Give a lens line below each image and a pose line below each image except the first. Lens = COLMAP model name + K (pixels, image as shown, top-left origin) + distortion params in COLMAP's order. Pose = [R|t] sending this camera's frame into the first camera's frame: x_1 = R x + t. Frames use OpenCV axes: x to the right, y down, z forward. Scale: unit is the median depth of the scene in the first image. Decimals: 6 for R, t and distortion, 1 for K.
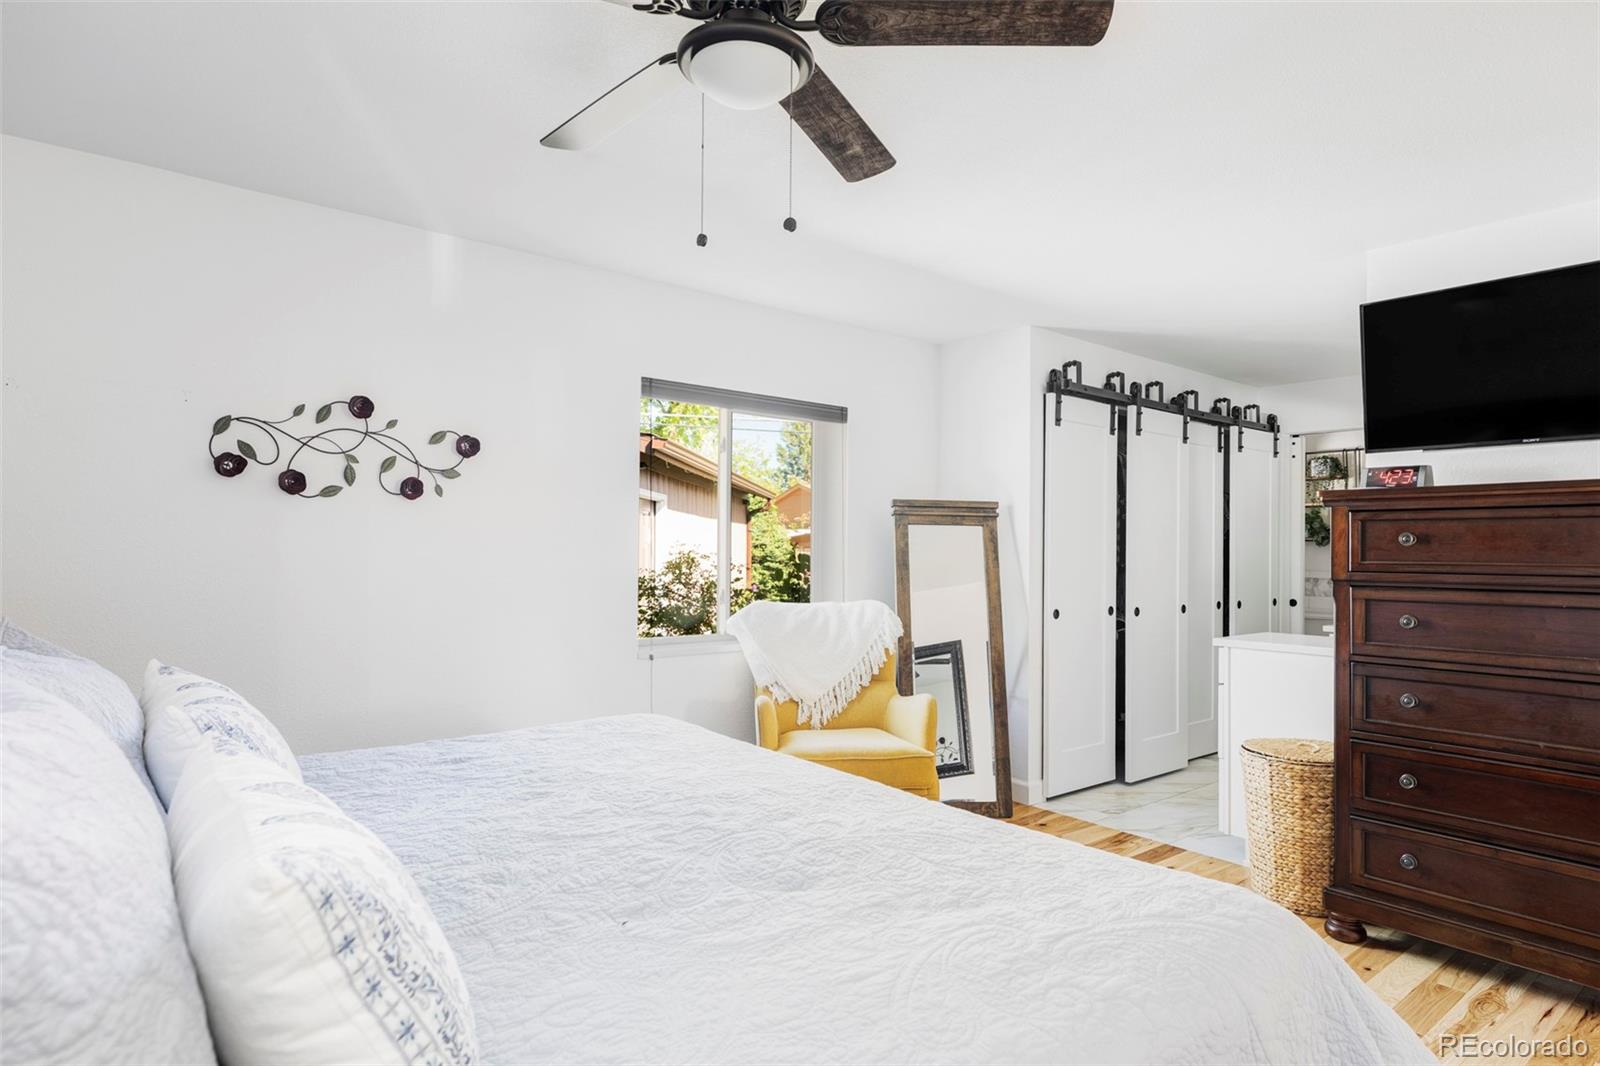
lens RADIAL K [[898.9, 0, 800.7], [0, 898.9, 537.9], [0, 0, 1]] dist [-0.000106, -0.000003]
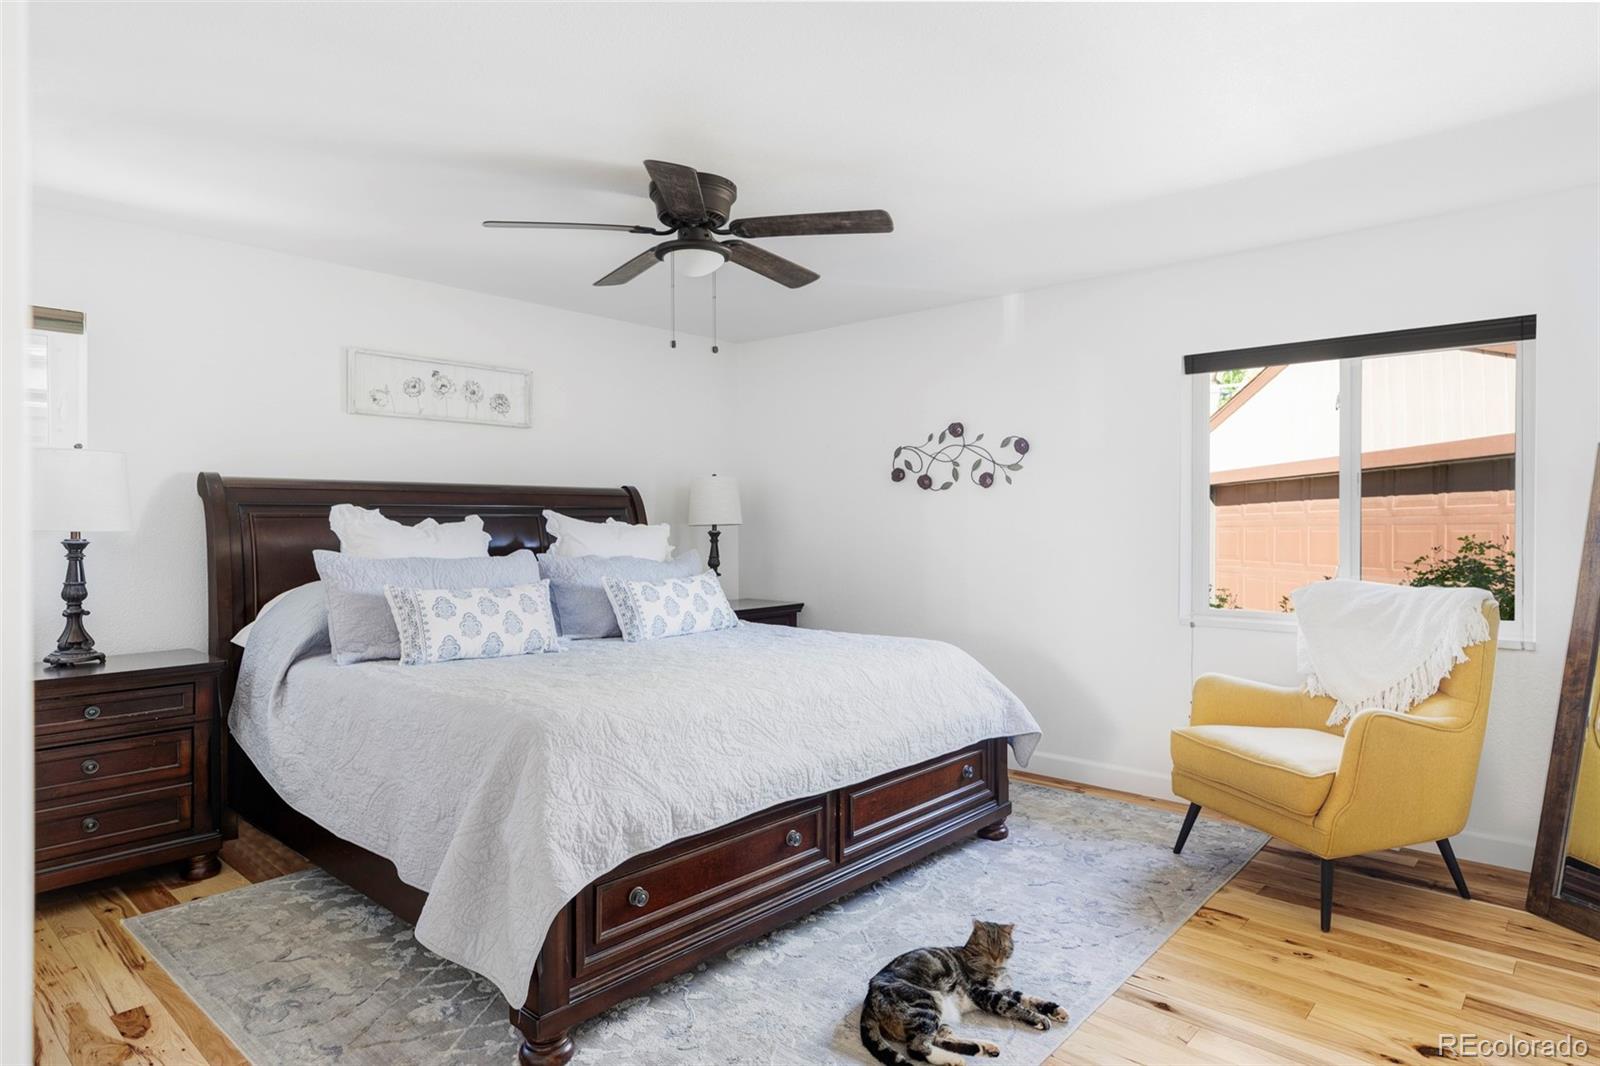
lens RADIAL K [[898.9, 0, 800.7], [0, 898.9, 532.5], [0, 0, 1]] dist [-0.000106, -0.000003]
pose [[0.154093, -0.002296, -0.988054, 0.979104], [0.008766, 0.999961, -0.000956, 0.029143], [0.988017, -0.008514, 0.154107, 0.488076]]
